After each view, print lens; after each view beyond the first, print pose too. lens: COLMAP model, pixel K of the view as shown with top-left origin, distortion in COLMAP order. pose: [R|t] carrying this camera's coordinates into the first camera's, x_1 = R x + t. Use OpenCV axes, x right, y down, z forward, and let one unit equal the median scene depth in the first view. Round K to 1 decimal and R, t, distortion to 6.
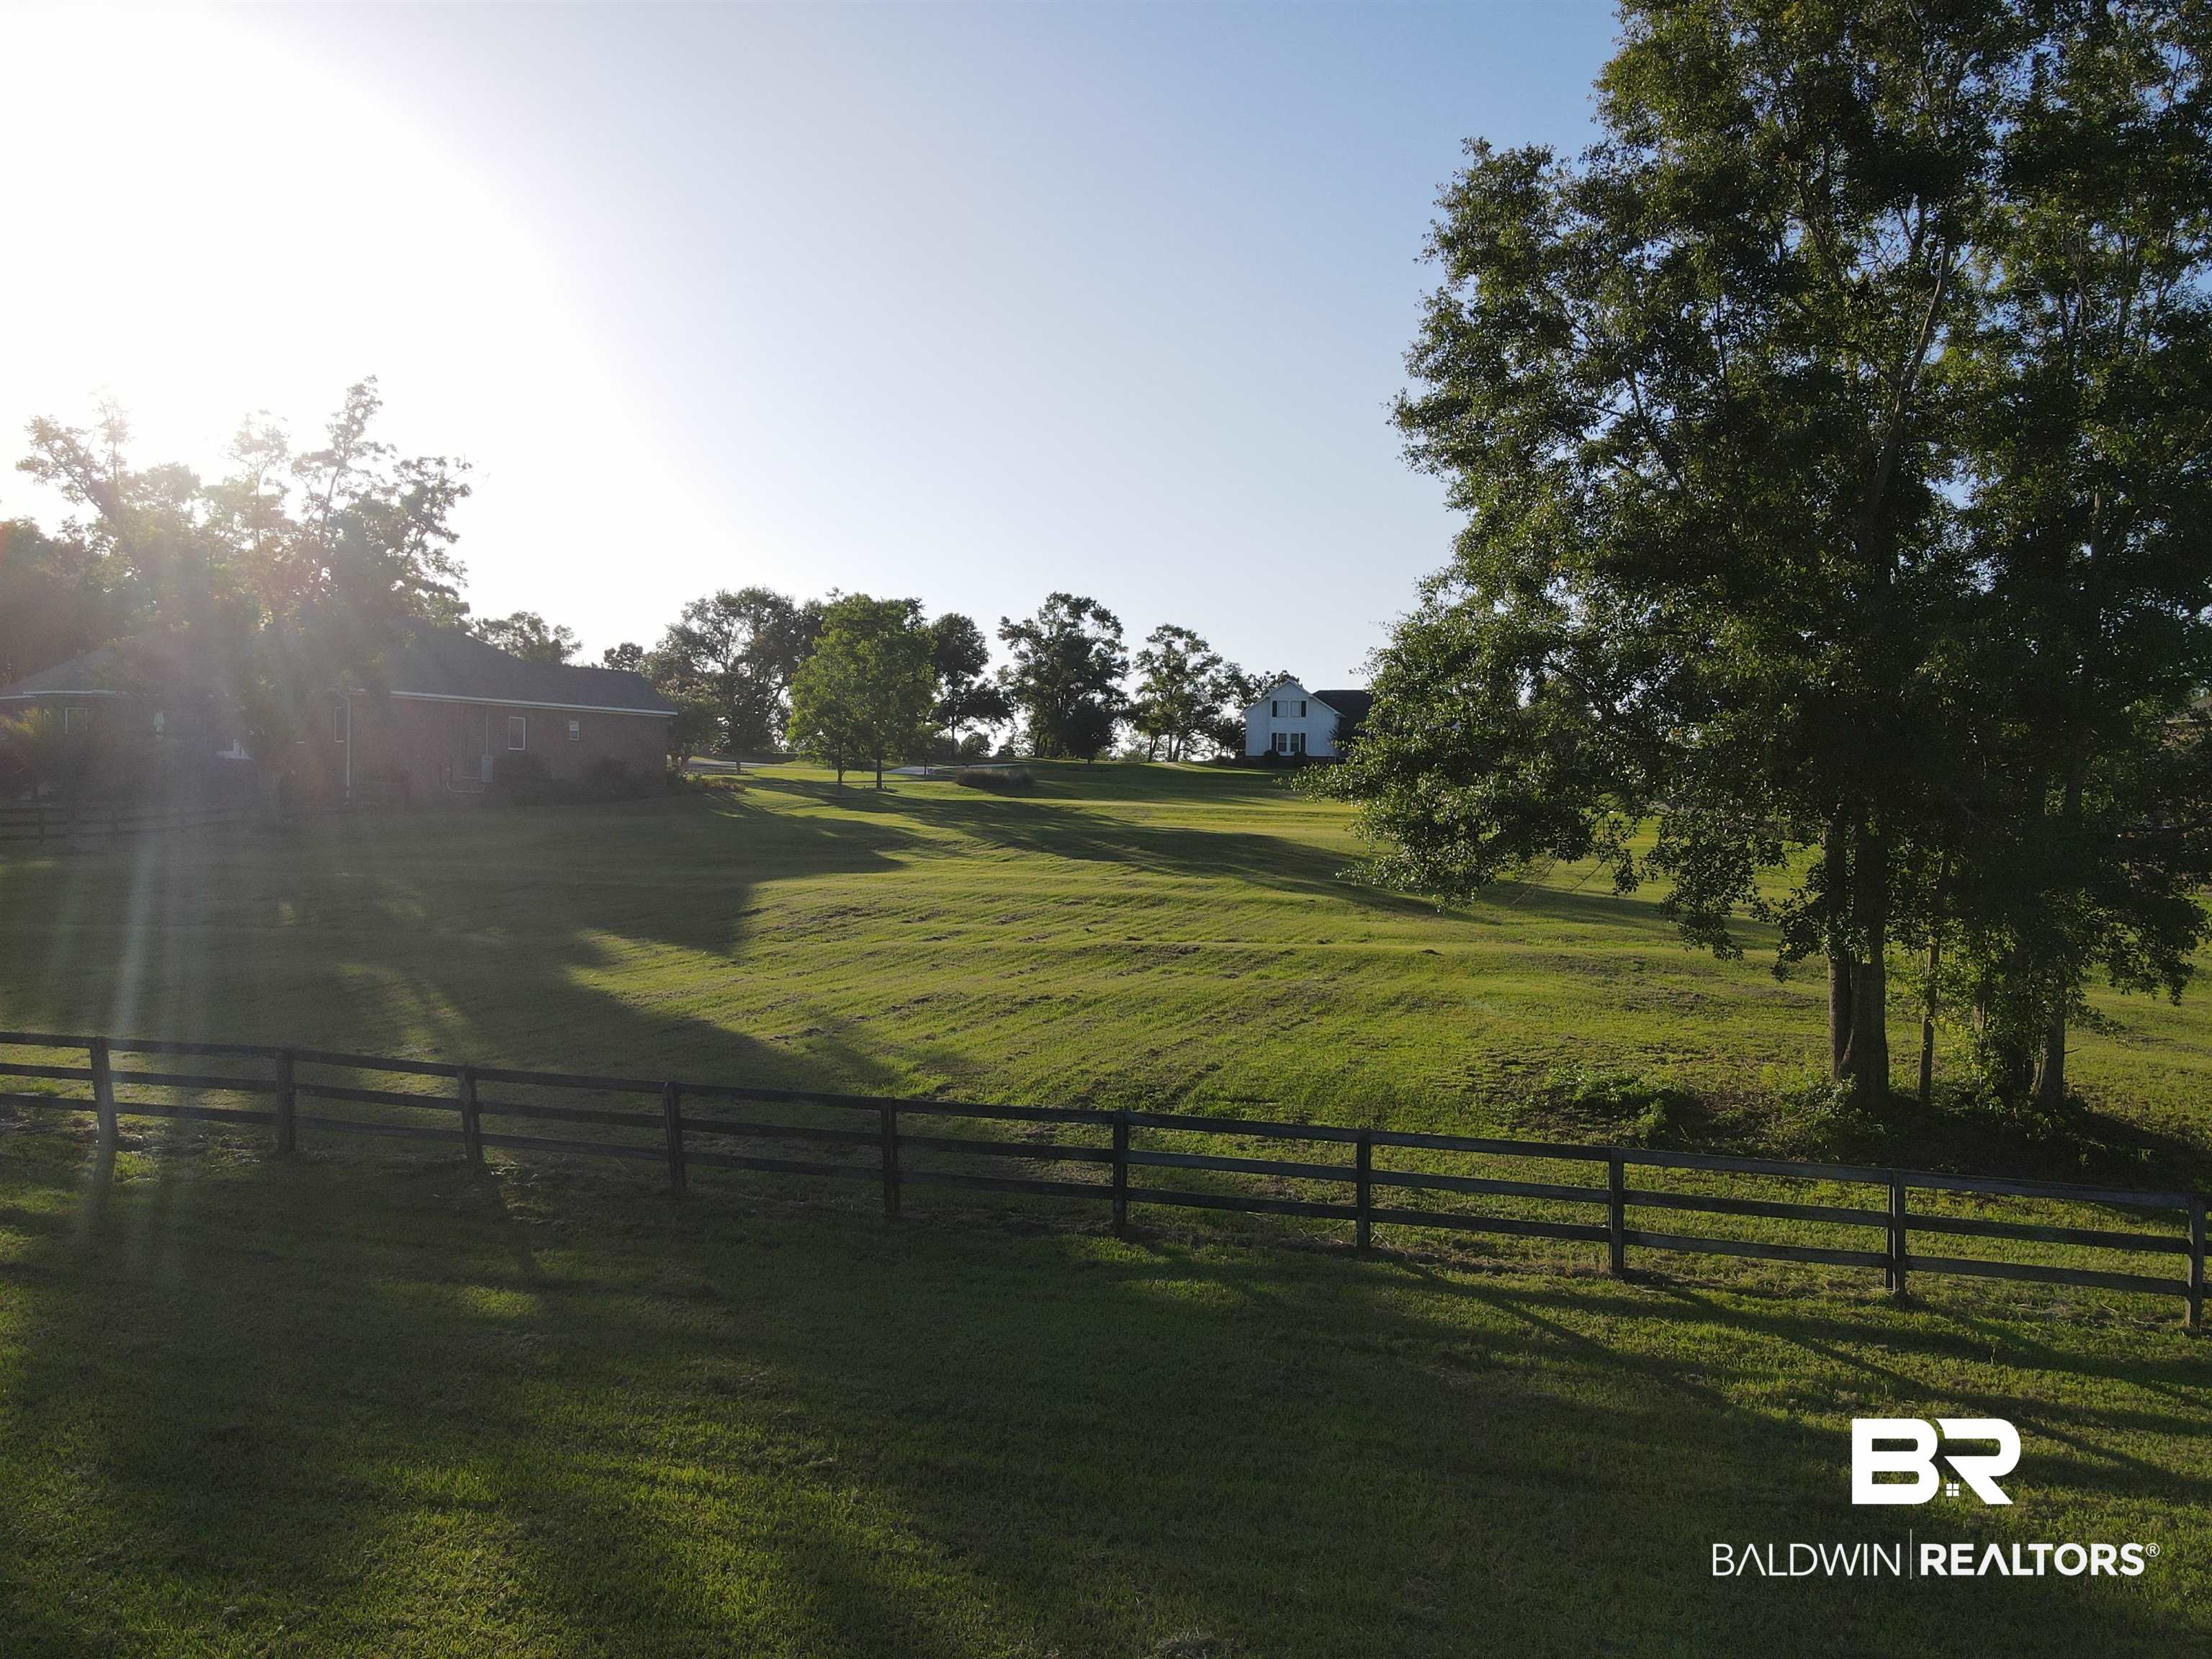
lens RADIAL K [[1621.4, 0, 1094.8], [0, 1621.4, 819.6], [0, 0, 1]] dist [0.004971, 0.012573]
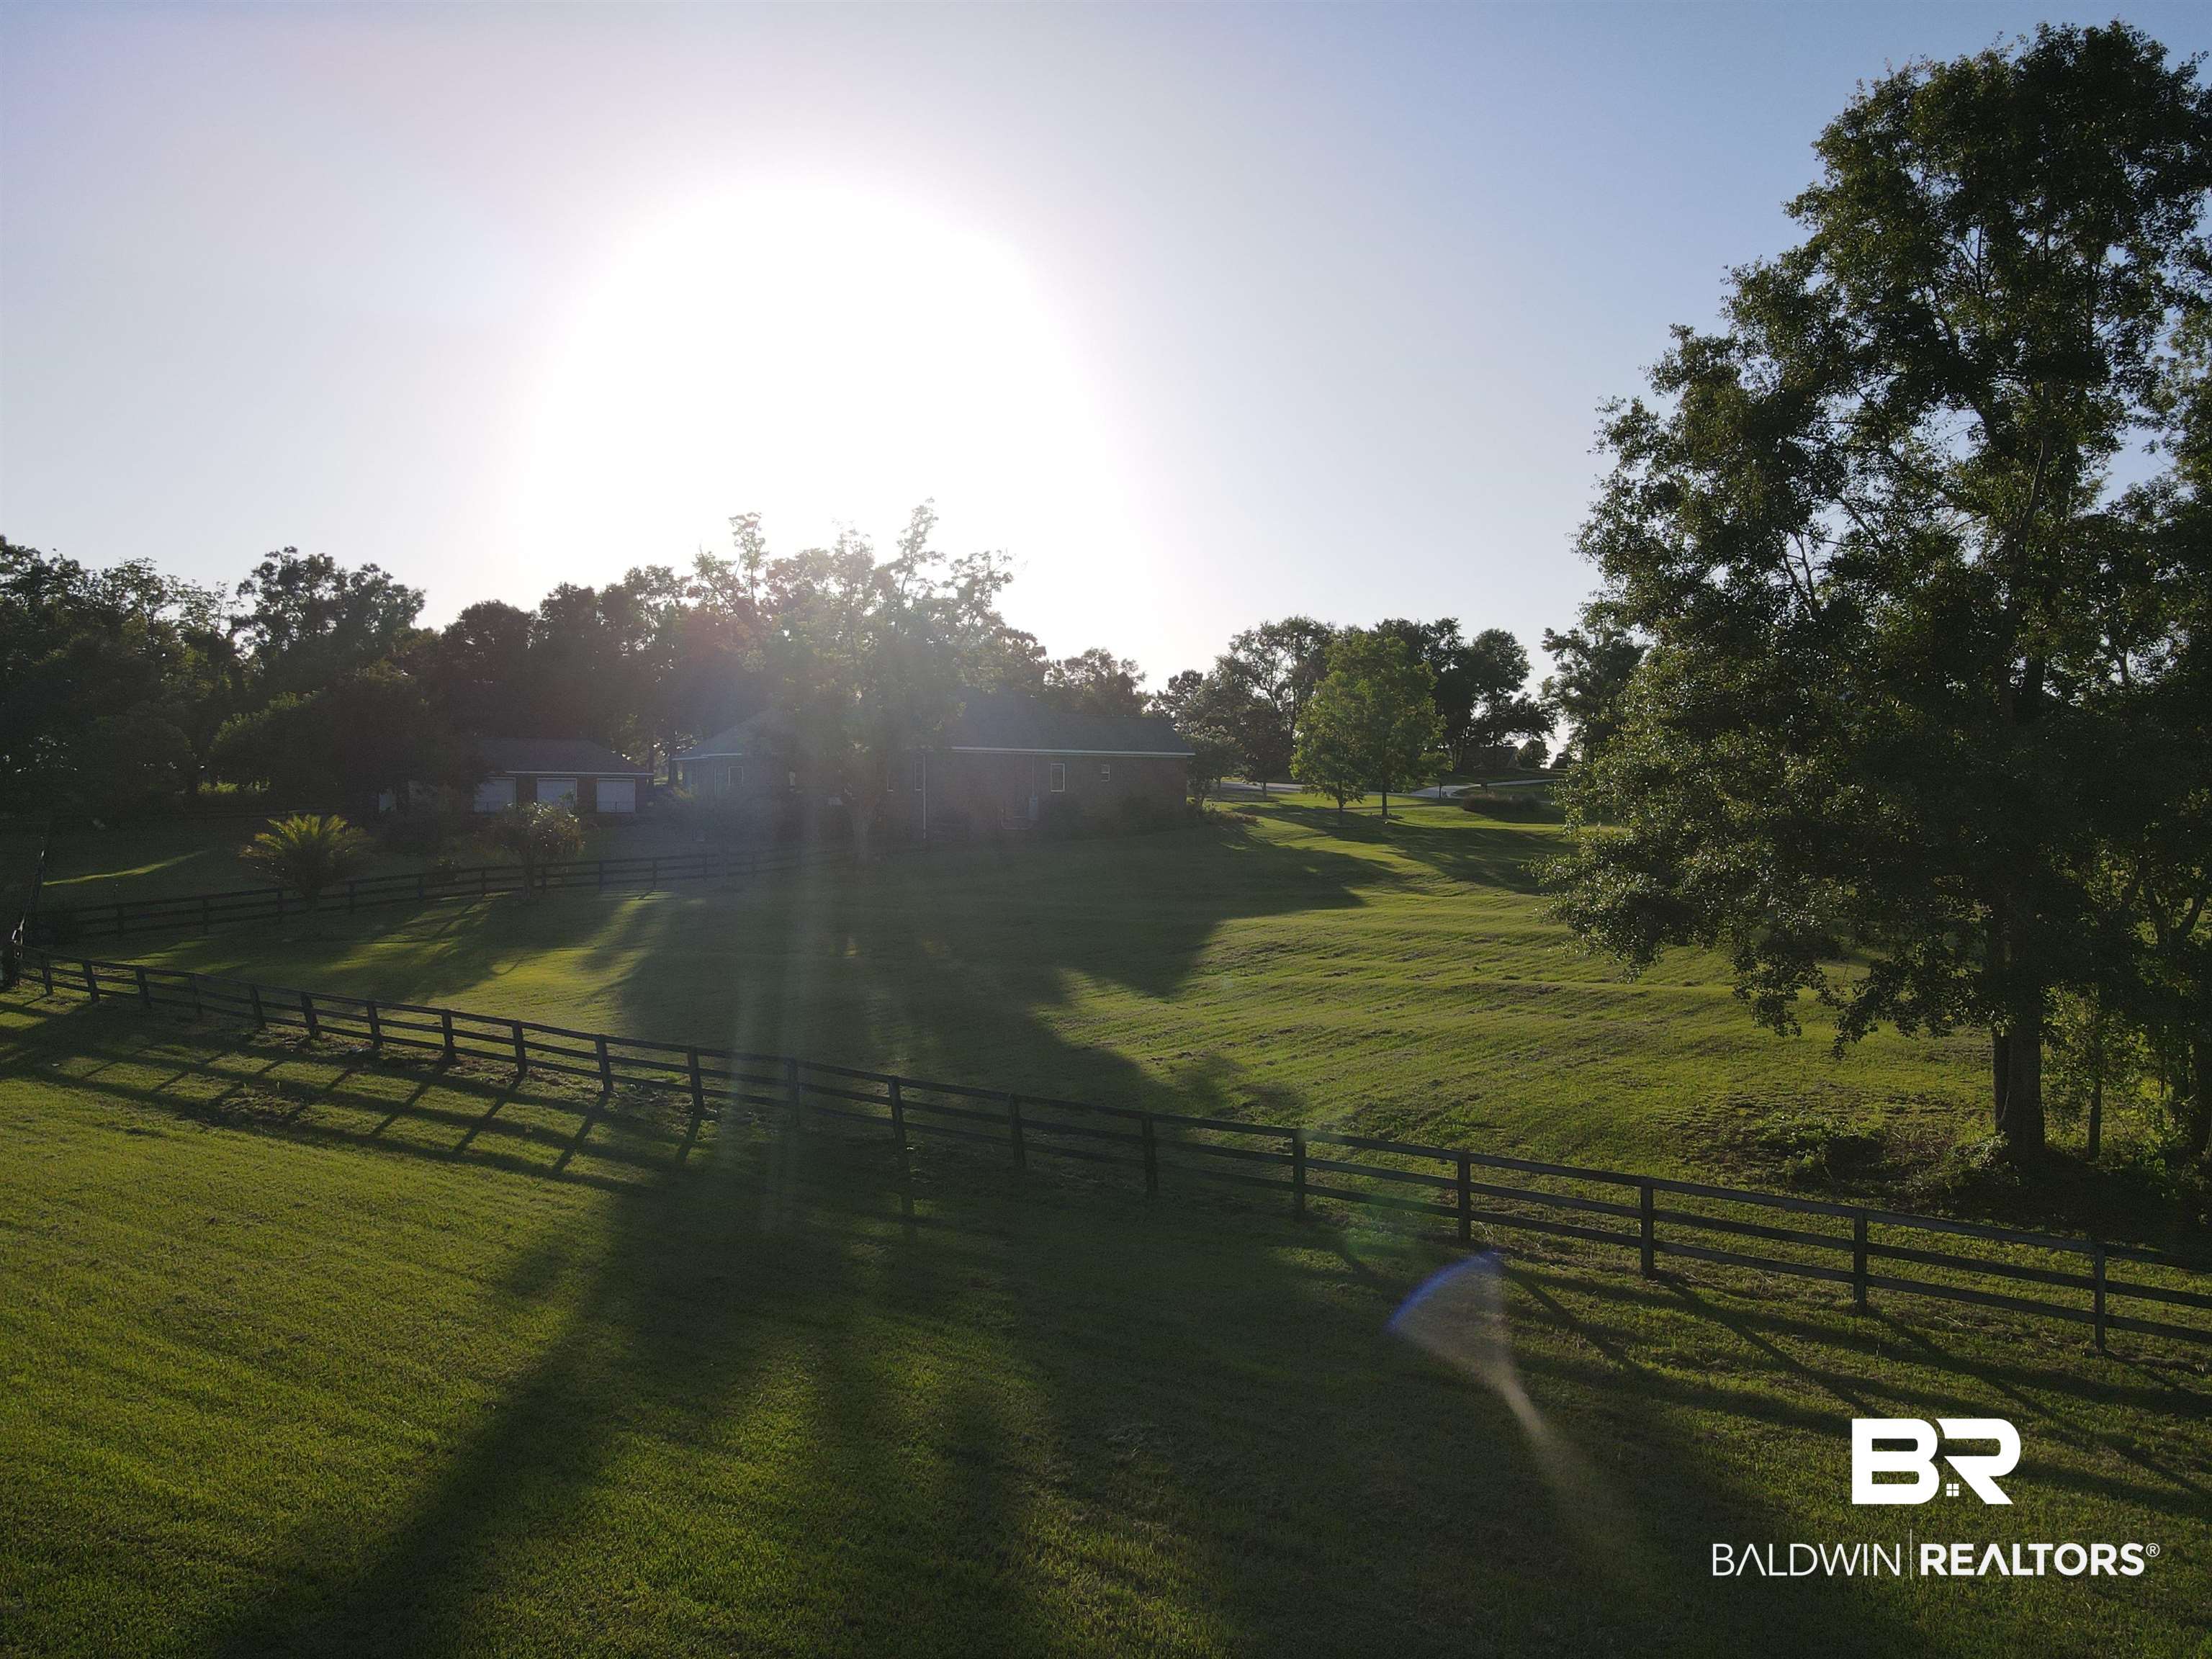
lens RADIAL K [[1619.5, 0, 1107.3], [0, 1619.5, 814.3], [0, 0, 1]] dist [-0.004292, 0.025675]
pose [[0.939653, -0.012826, -0.341890, 0.035244], [0.011284, 0.999915, -0.006499, -0.008745], [0.341944, 0.002249, 0.939718, -0.038083]]
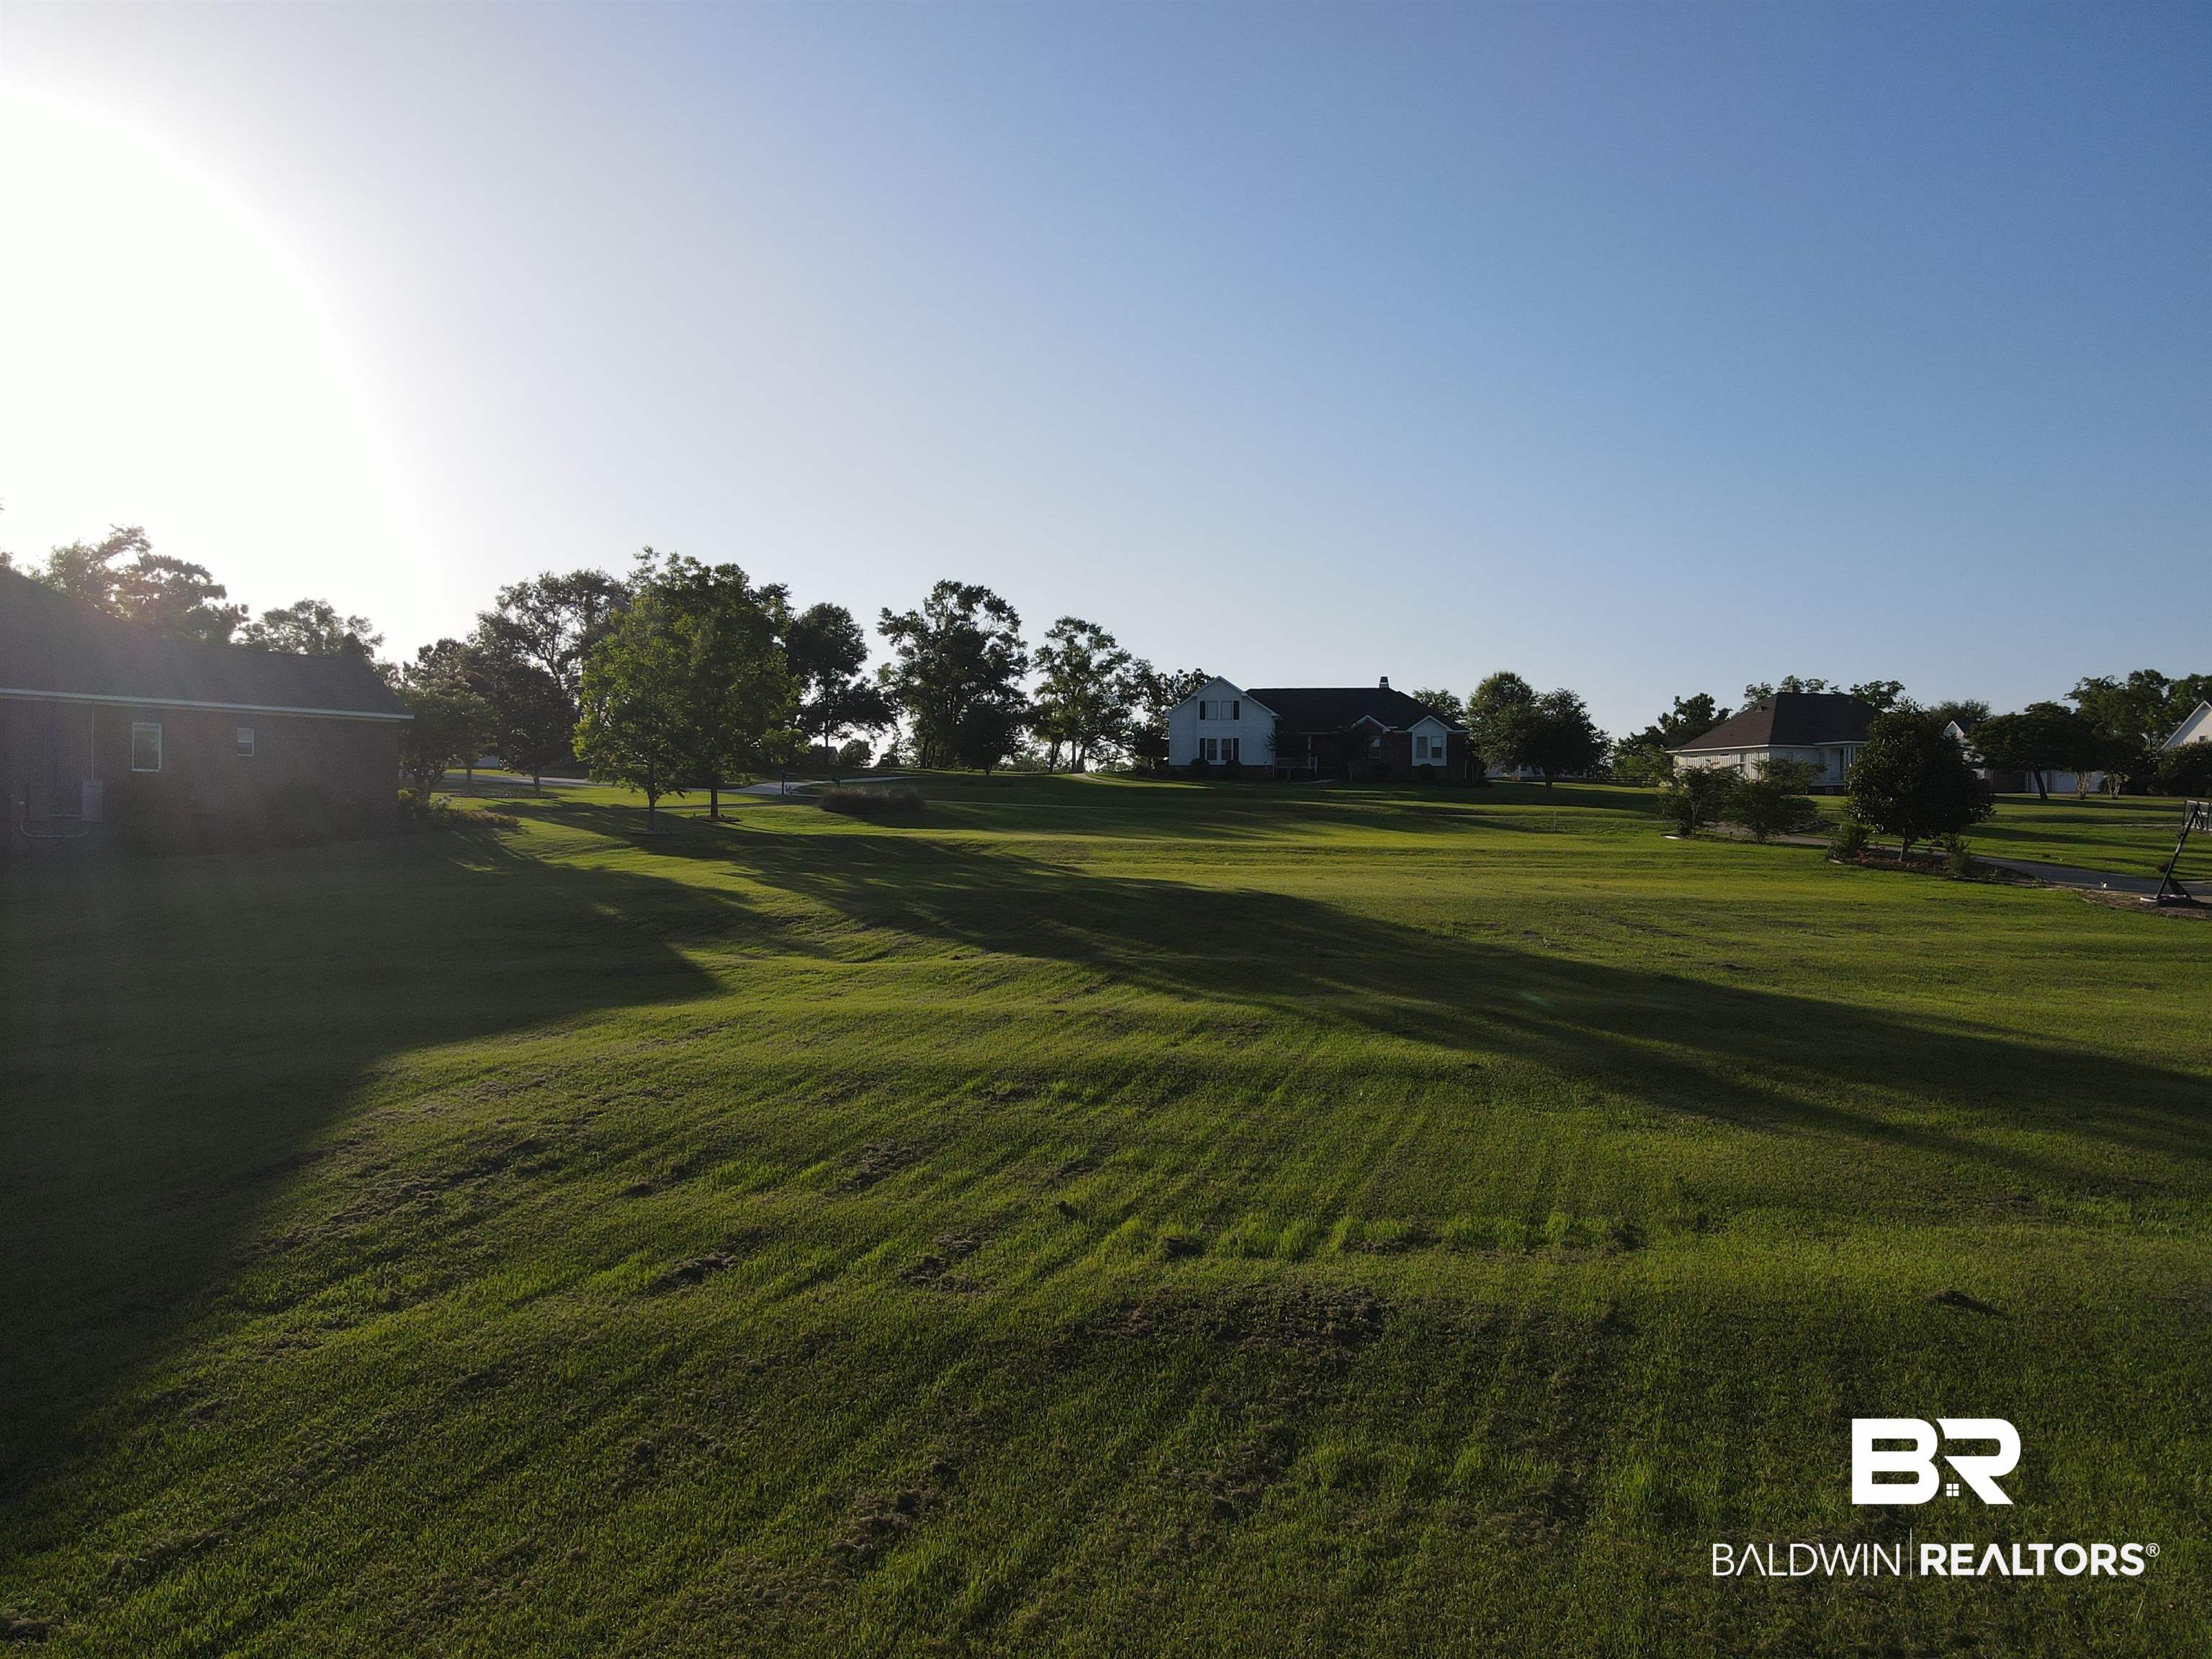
lens RADIAL K [[1619.5, 0, 1107.3], [0, 1619.5, 814.3], [0, 0, 1]] dist [-0.004292, 0.025675]
pose [[0.996918, -0.010009, 0.077808, -0.006251], [0.010508, 0.999927, -0.006001, -0.008173], [-0.077742, 0.006800, 0.996950, 0.142047]]
